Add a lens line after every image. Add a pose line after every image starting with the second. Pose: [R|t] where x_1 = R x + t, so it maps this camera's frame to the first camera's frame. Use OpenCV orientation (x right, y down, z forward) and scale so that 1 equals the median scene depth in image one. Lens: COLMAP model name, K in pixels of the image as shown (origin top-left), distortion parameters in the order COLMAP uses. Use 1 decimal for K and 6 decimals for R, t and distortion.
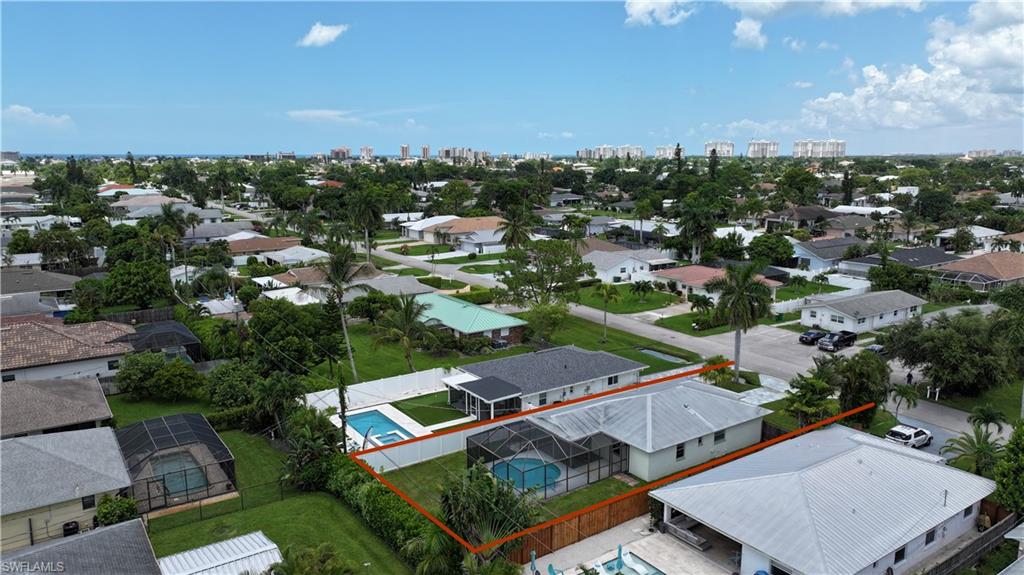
lens RADIAL K [[716.0, 0, 516.4], [0, 716.0, 269.9], [0, 0, 1]] dist [0.001673, 0.012868]
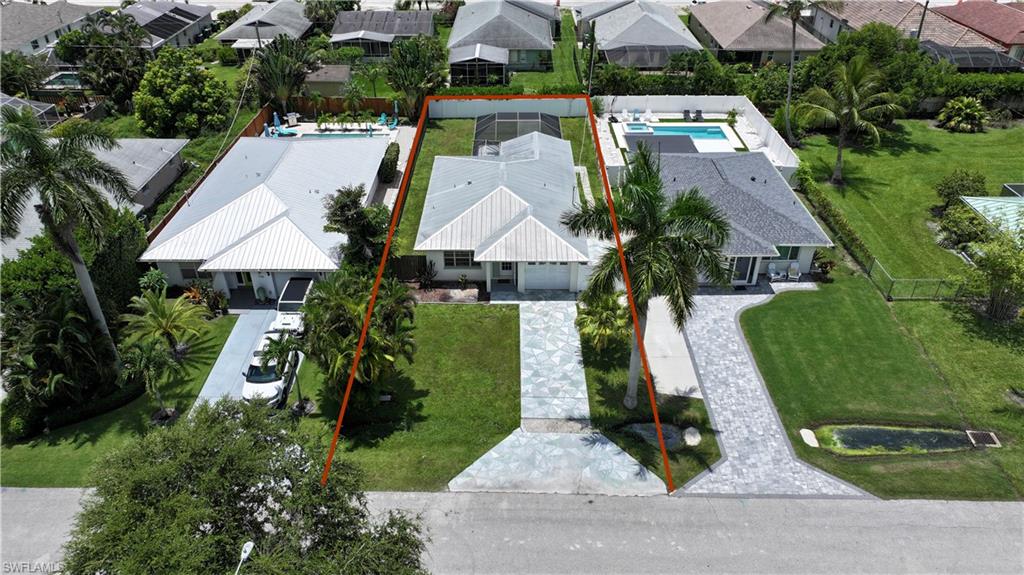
lens RADIAL K [[716.0, 0, 515.0], [0, 716.0, 281.4], [0, 0, 1]] dist [0.001673, 0.012868]
pose [[-0.574425, 0.444178, -0.687562, 0.714899], [-0.130392, 0.779590, 0.612566, -0.211666], [0.808105, 0.441526, -0.389899, 1.206427]]
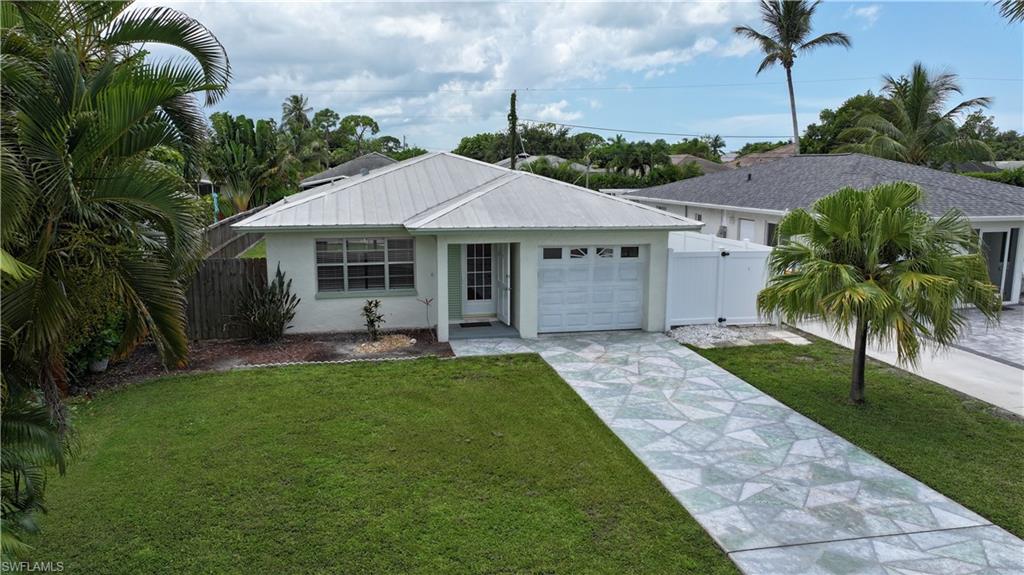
lens RADIAL K [[716.0, 0, 514.9], [0, 716.0, 285.4], [0, 0, 1]] dist [0.001673, 0.012868]
pose [[-0.377165, 0.150167, -0.913891, 0.491403], [-0.150942, 0.963607, 0.220630, 0.125238], [0.913763, 0.221158, -0.340773, 1.035920]]
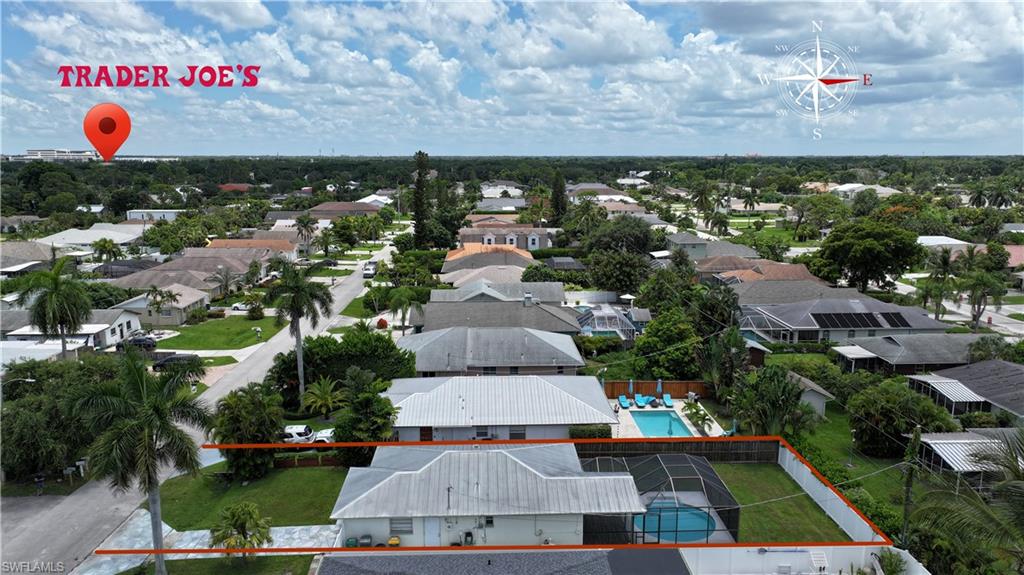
lens RADIAL K [[716.0, 0, 515.5], [0, 716.0, 293.9], [0, 0, 1]] dist [0.001673, 0.012868]
pose [[-0.843209, -0.102928, 0.527640, -0.205974], [0.084341, 0.944016, 0.318936, -0.219261], [-0.530928, 0.313431, -0.787322, 1.350627]]
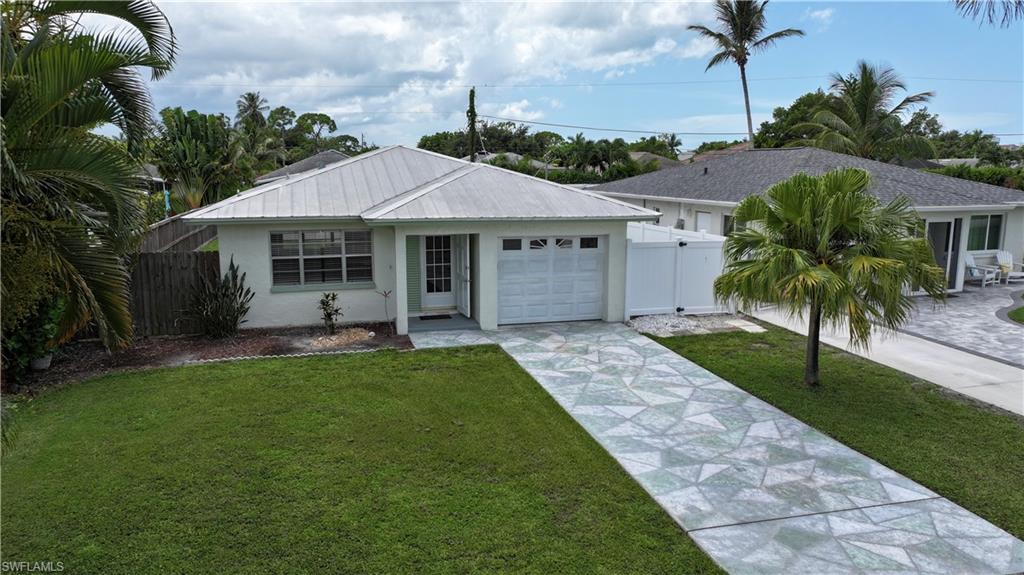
lens RADIAL K [[716.0, 0, 514.9], [0, 716.0, 283.7], [0, 0, 1]] dist [0.001673, 0.012868]
pose [[-0.325663, 0.152234, -0.933150, 0.490732], [-0.152885, 0.965485, 0.210865, 0.128121], [0.933043, 0.211336, -0.291149, 1.036679]]
